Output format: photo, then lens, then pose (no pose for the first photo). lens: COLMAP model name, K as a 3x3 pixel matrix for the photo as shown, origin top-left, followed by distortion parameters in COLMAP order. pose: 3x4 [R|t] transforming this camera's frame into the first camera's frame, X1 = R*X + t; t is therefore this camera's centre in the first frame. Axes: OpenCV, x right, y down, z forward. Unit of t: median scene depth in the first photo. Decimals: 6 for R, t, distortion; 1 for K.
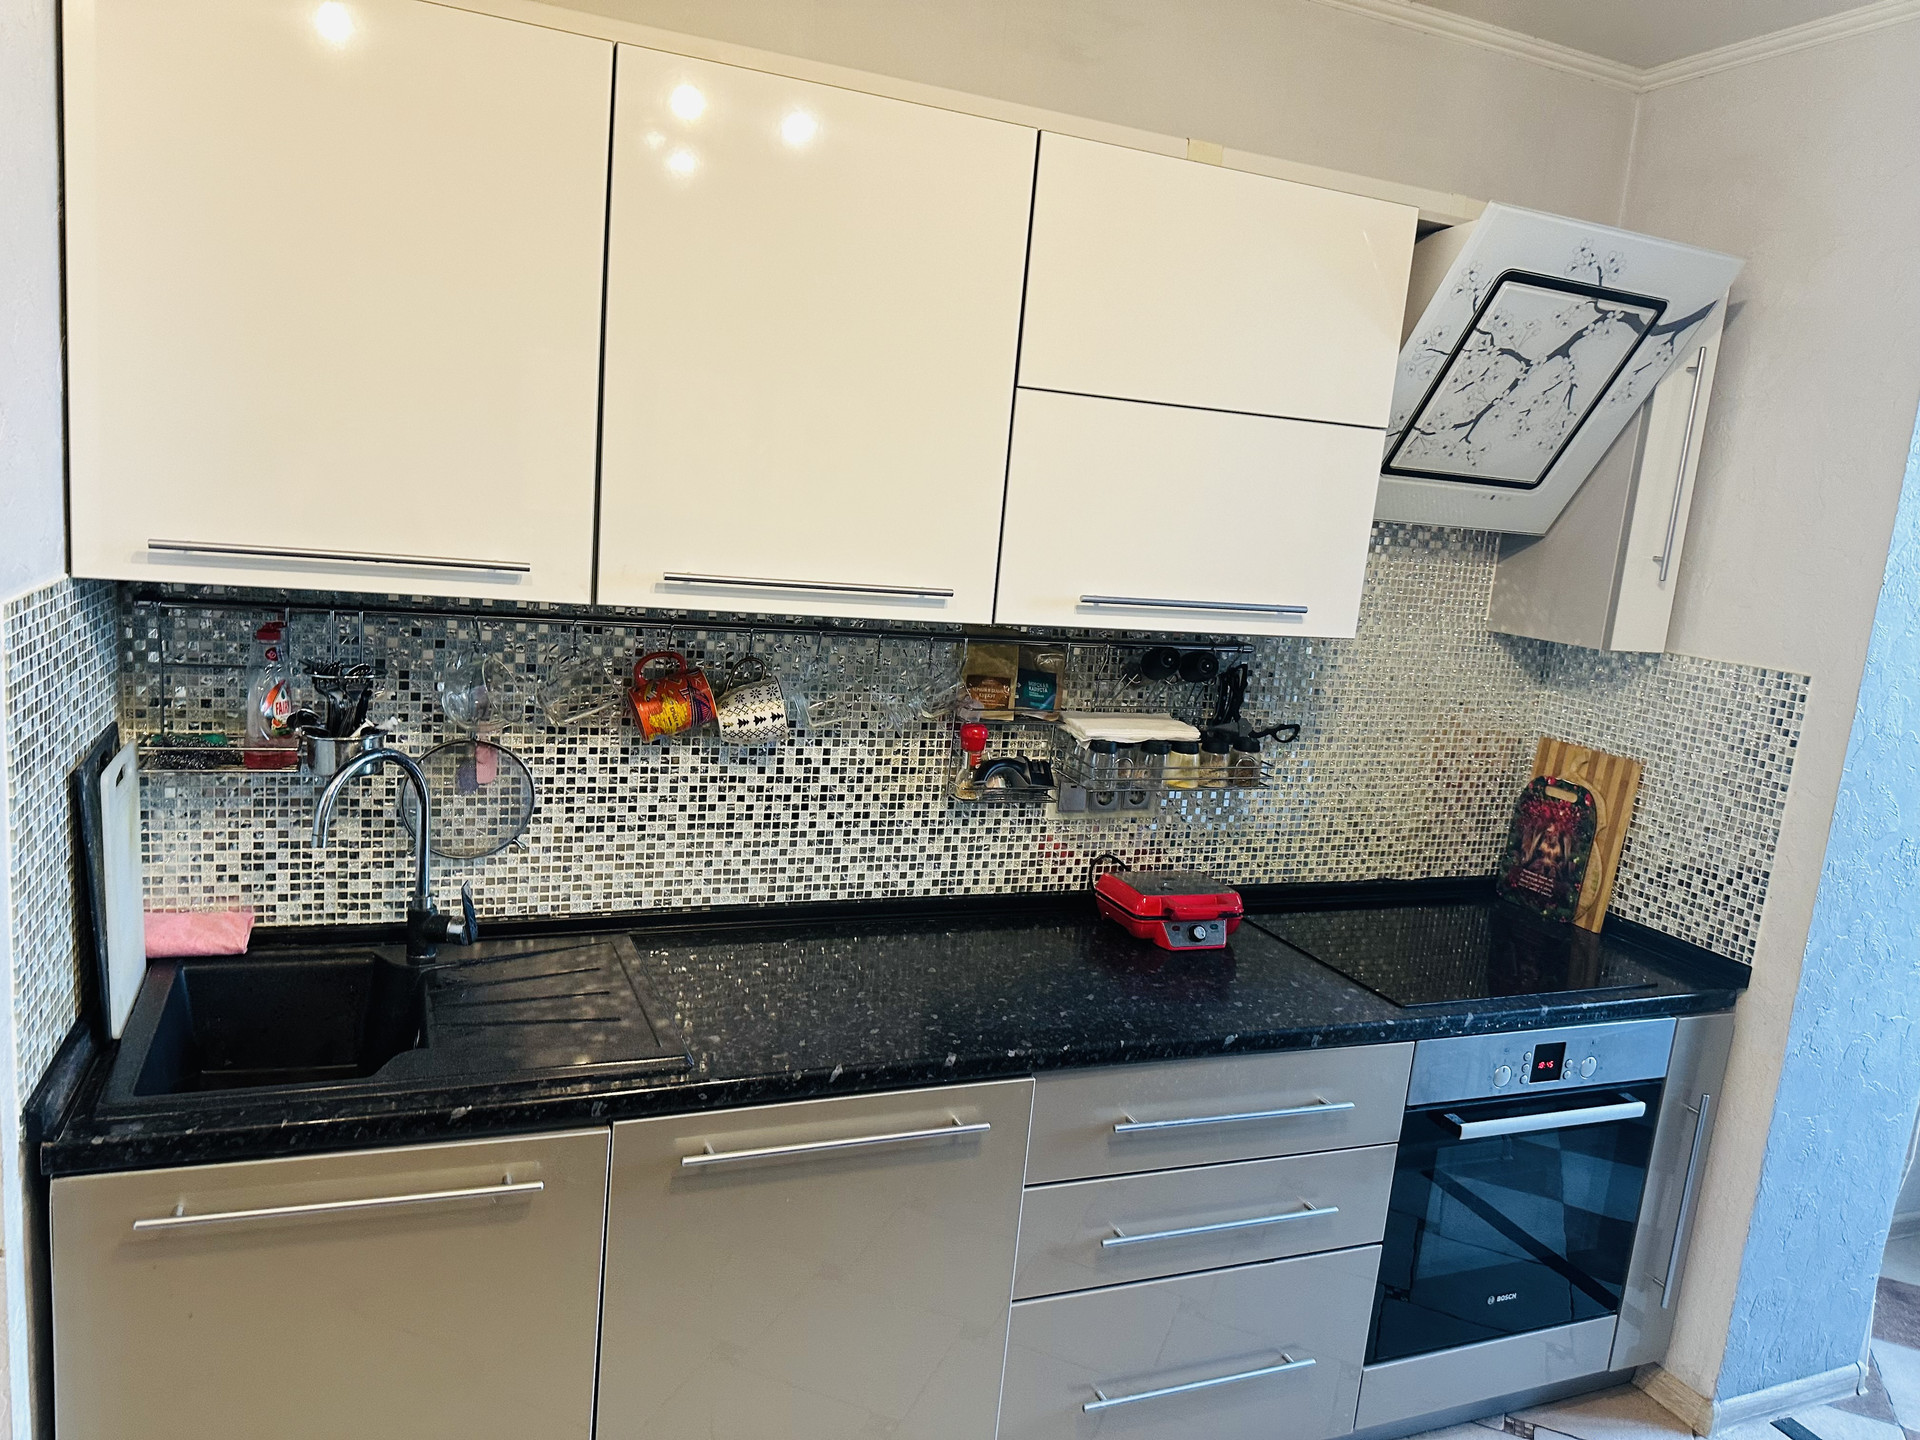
lens RADIAL K [[1353.8, 0, 960.6], [0, 1353.8, 732.0], [0, 0, 1]] dist [0.172664, -0.309011]
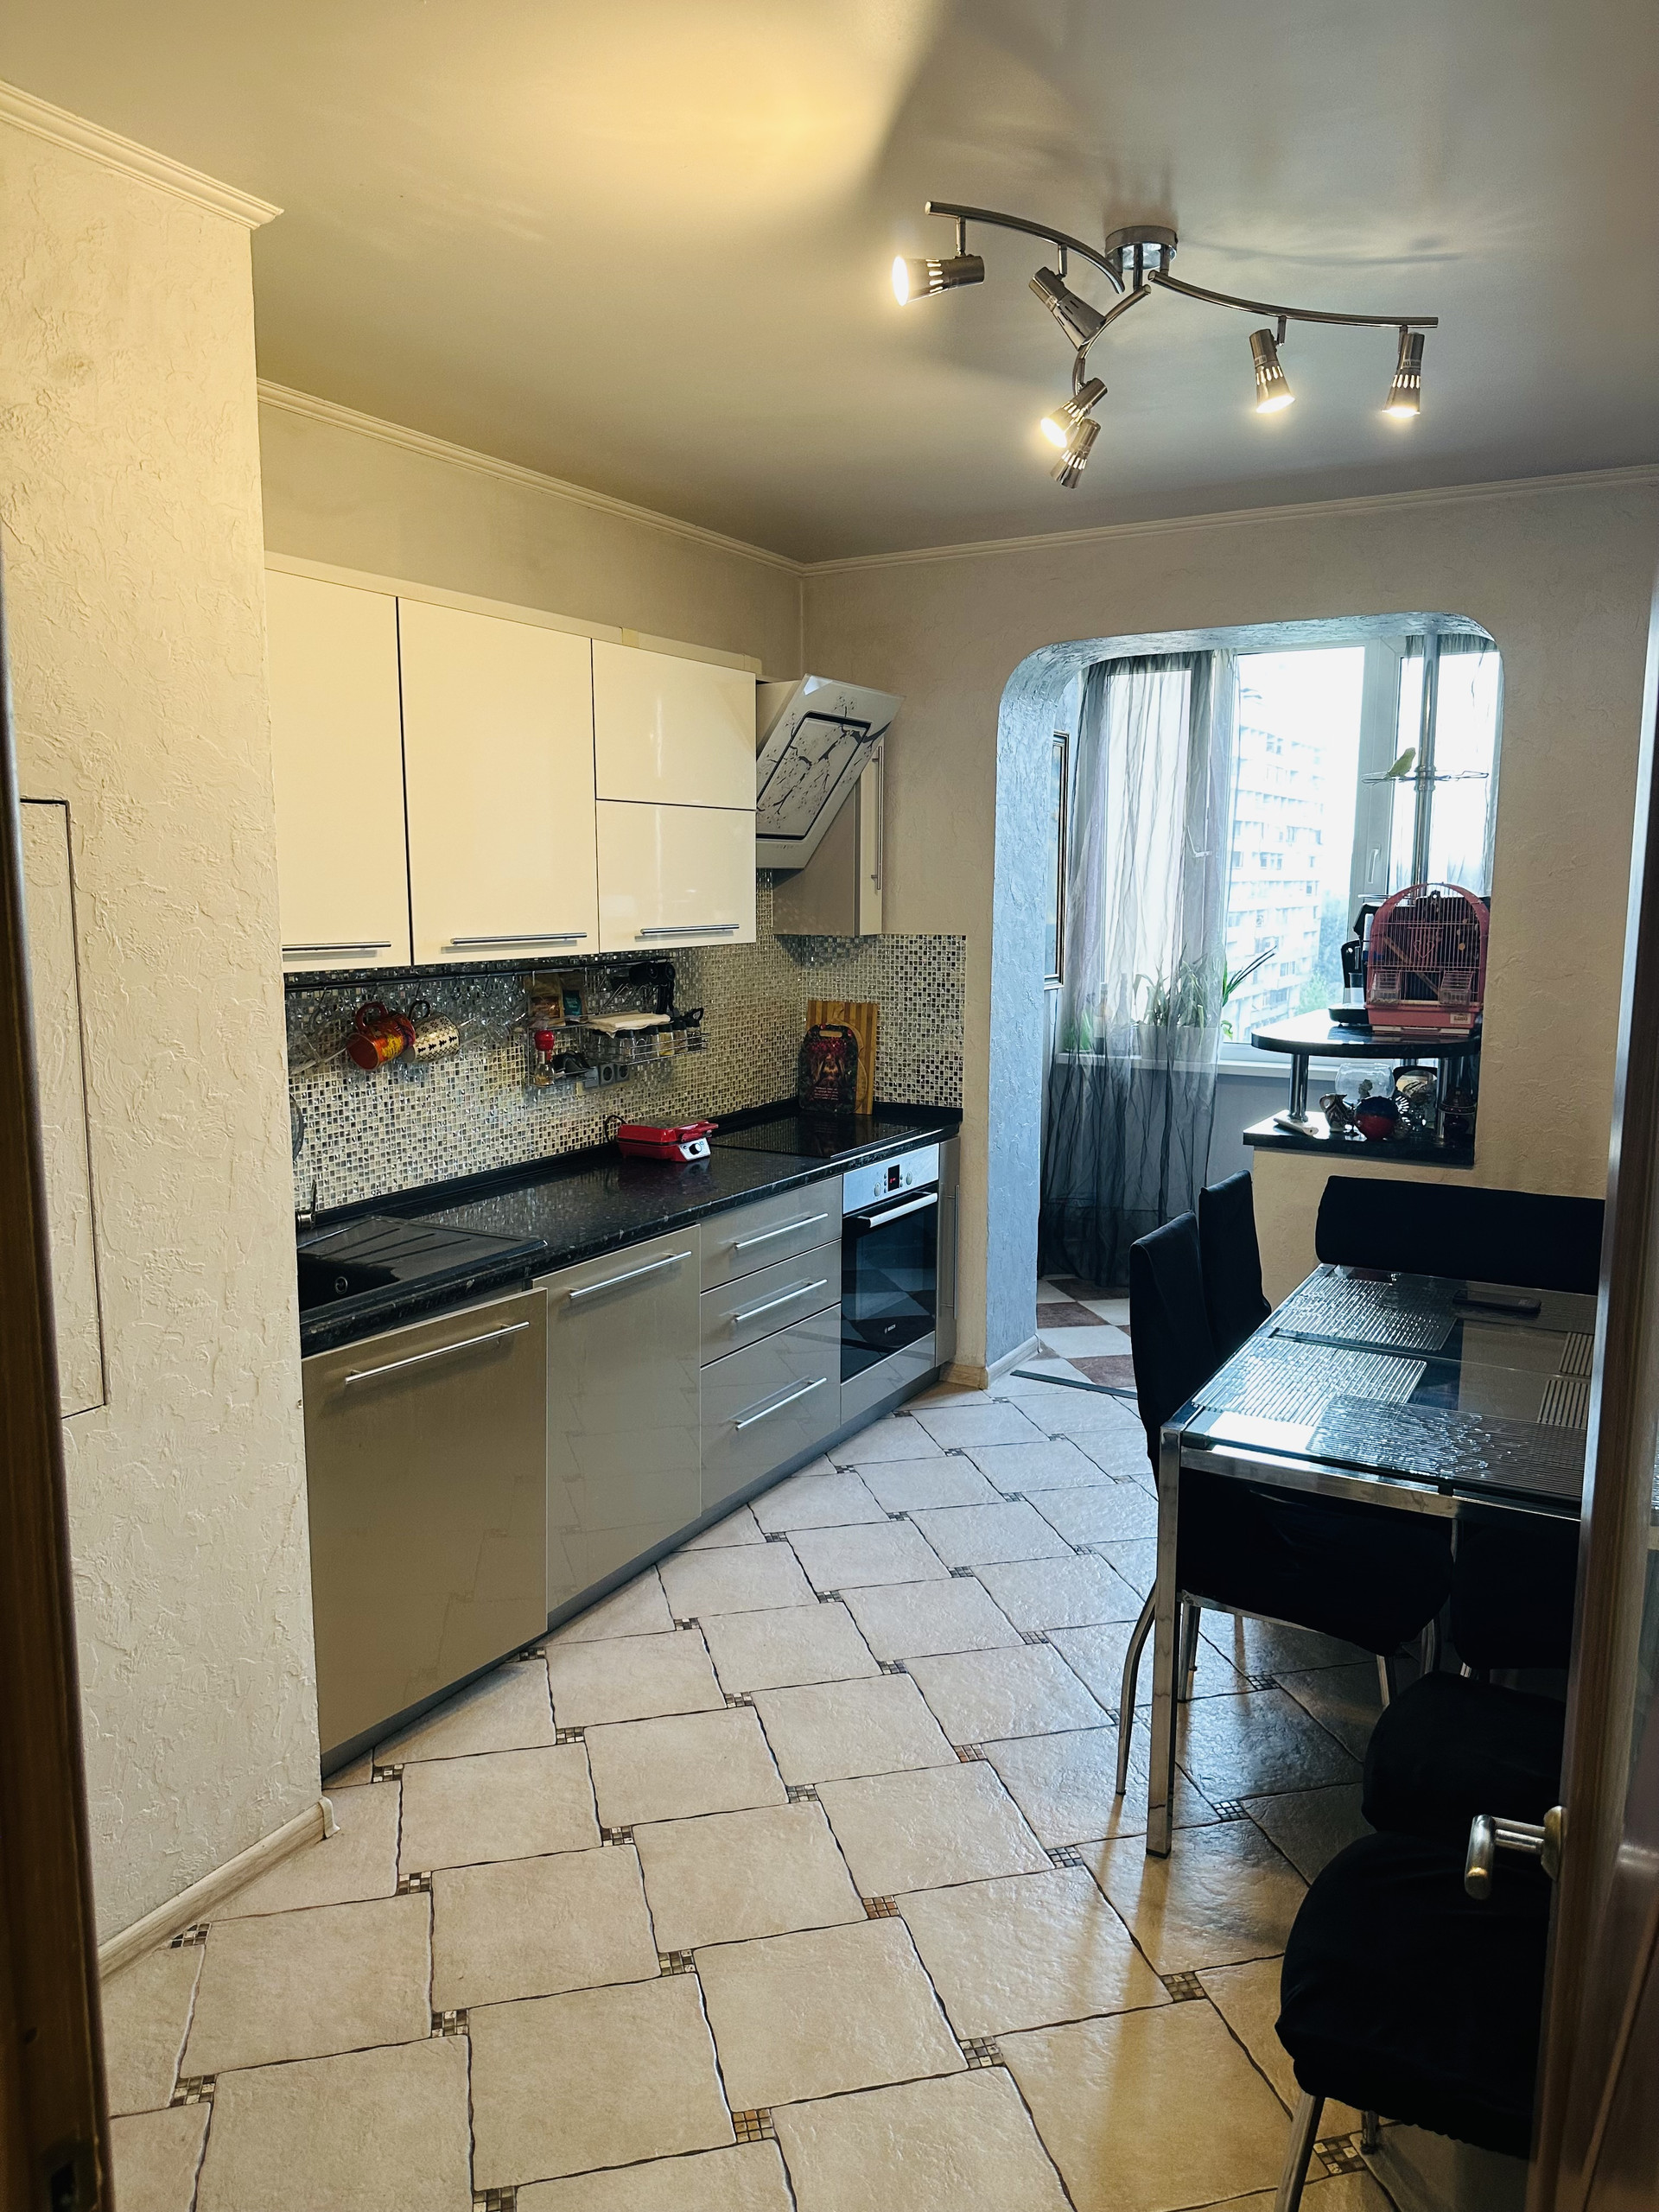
lens RADIAL K [[1559.7, 0, 824.6], [0, 1559.7, 1107.7], [0, 0, 1]] dist [0.172664, -0.309011]
pose [[0.795583, -0.174754, 0.580094, -0.706846], [0.173117, 0.983148, 0.058749, 0.026660], [-0.580585, 0.053684, 0.812428, -0.484953]]
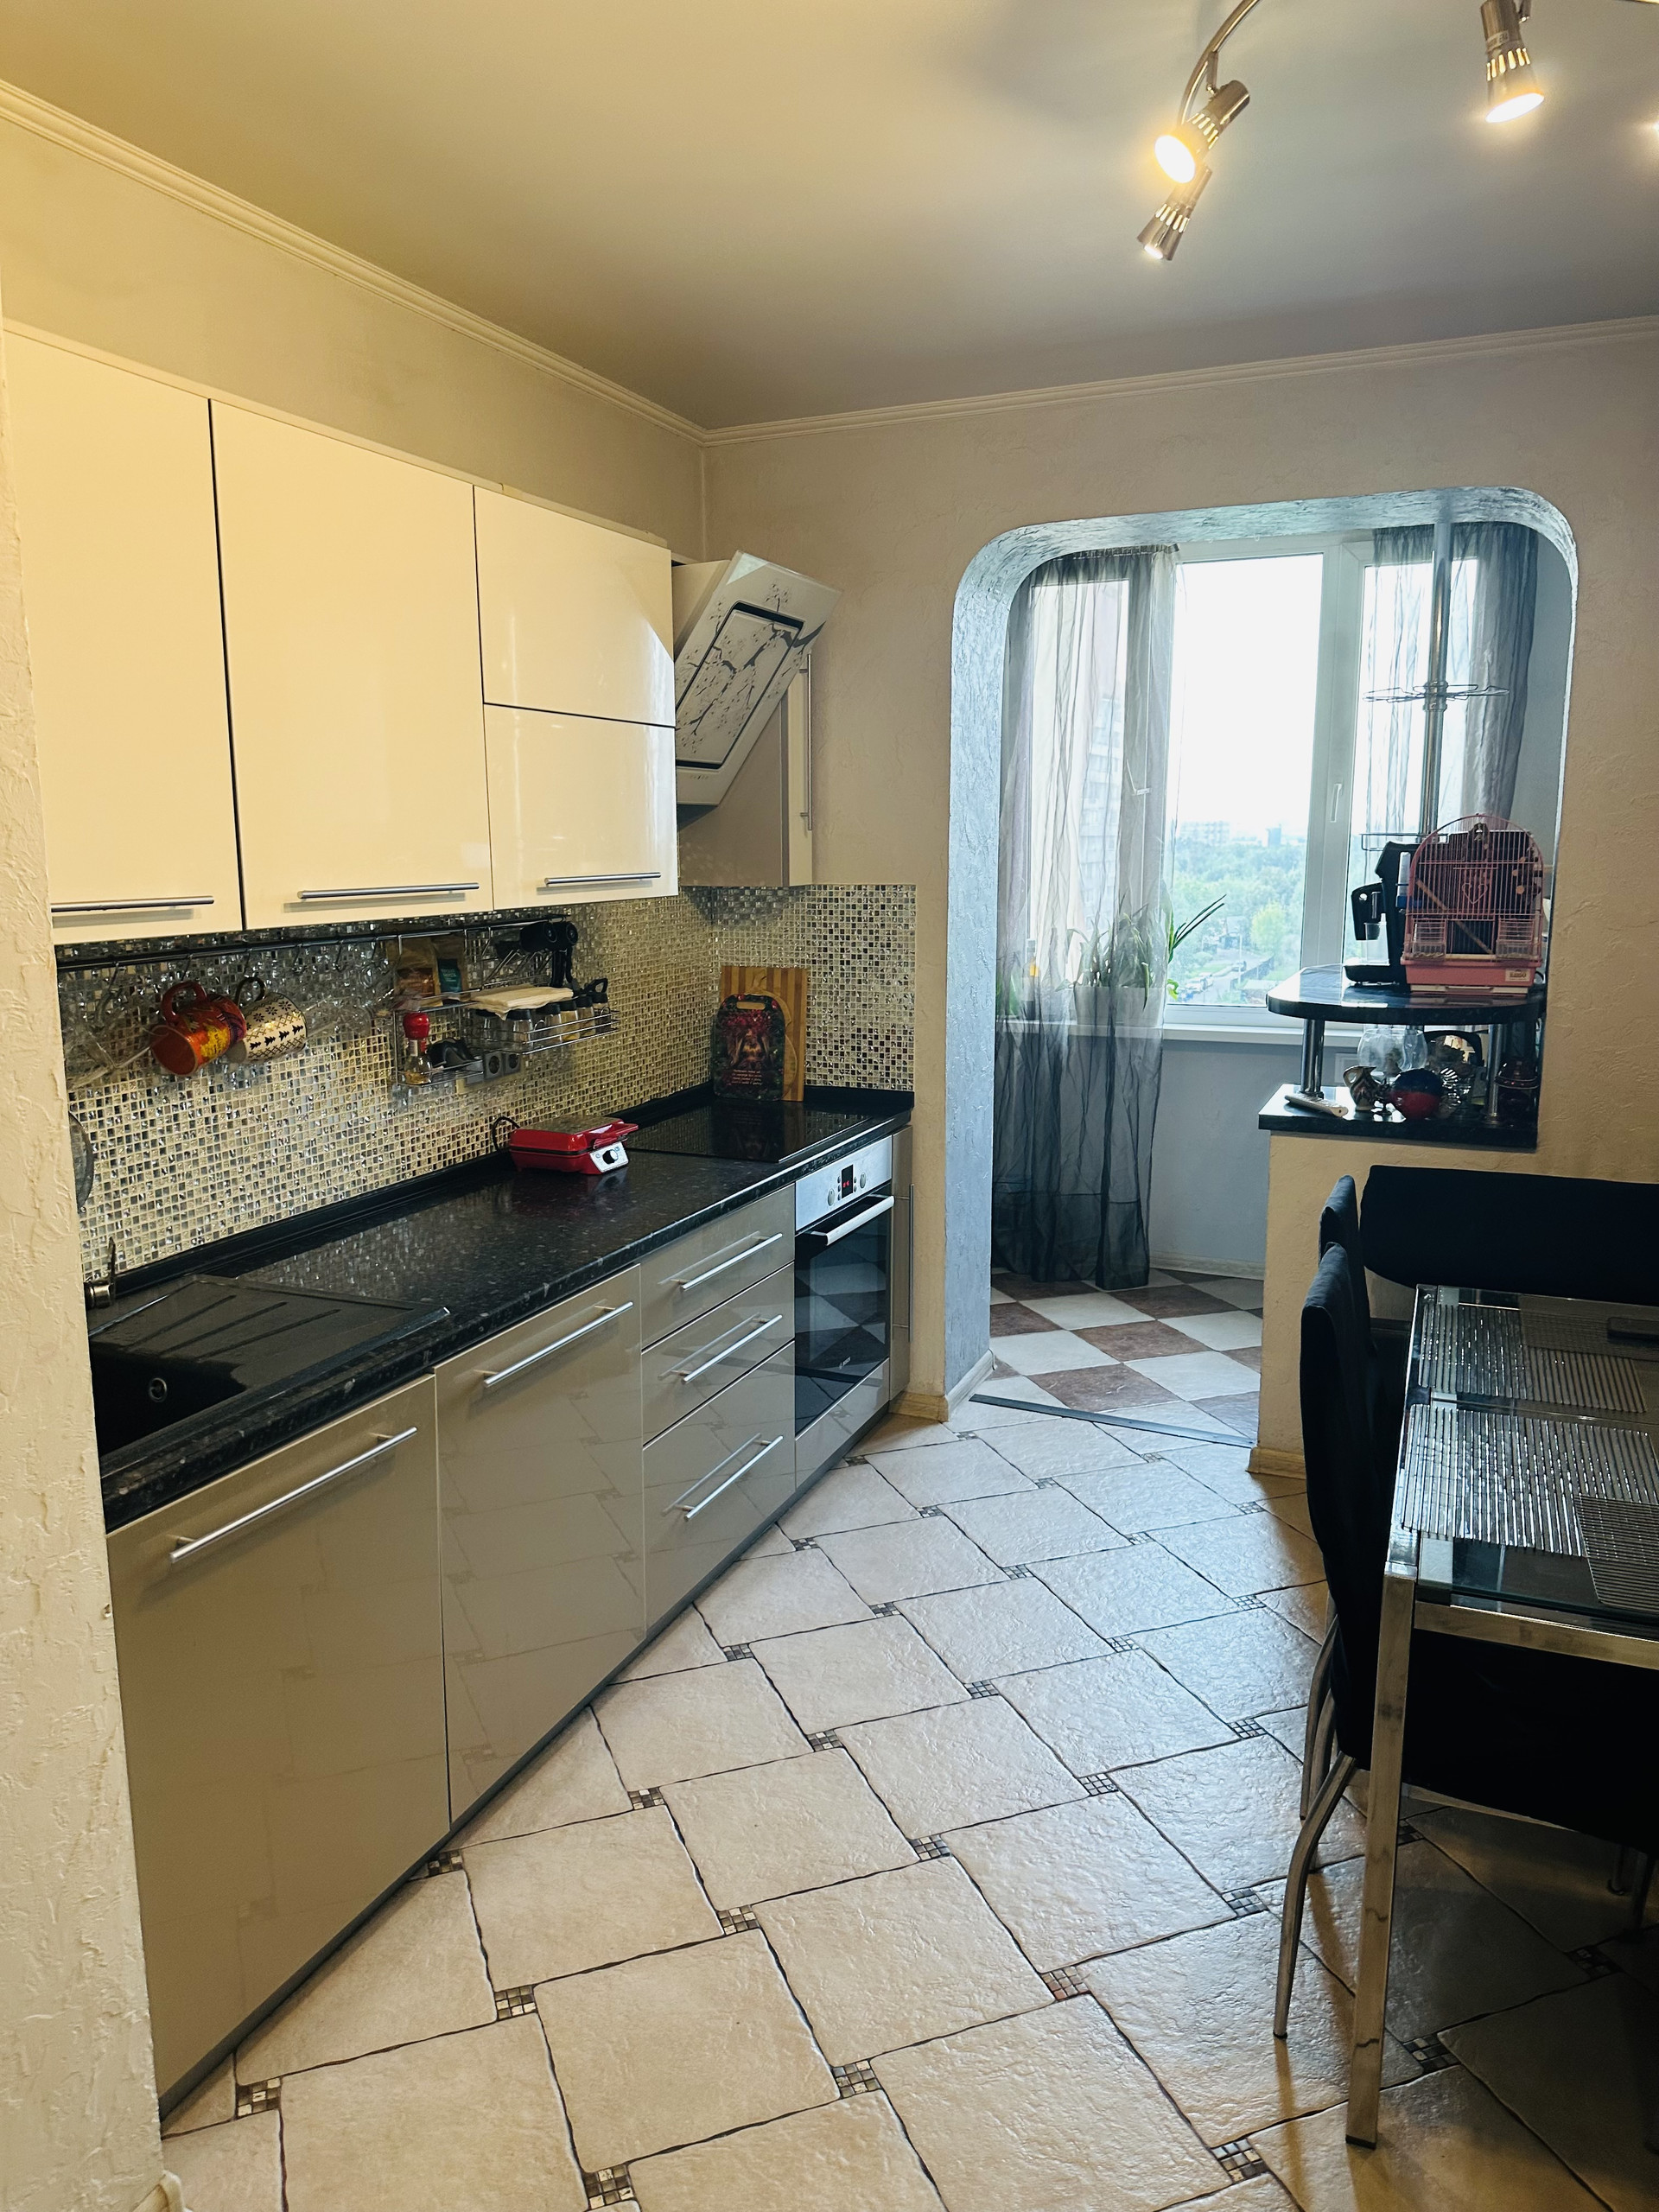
lens RADIAL K [[1555.6, 0, 812.3], [0, 1555.6, 1107.2], [0, 0, 1]] dist [0.170440, -0.356819]
pose [[0.722540, -0.211026, 0.658335, -0.591410], [0.189770, 0.976235, 0.104651, -0.004124], [-0.664774, 0.049318, 0.745415, -0.138458]]
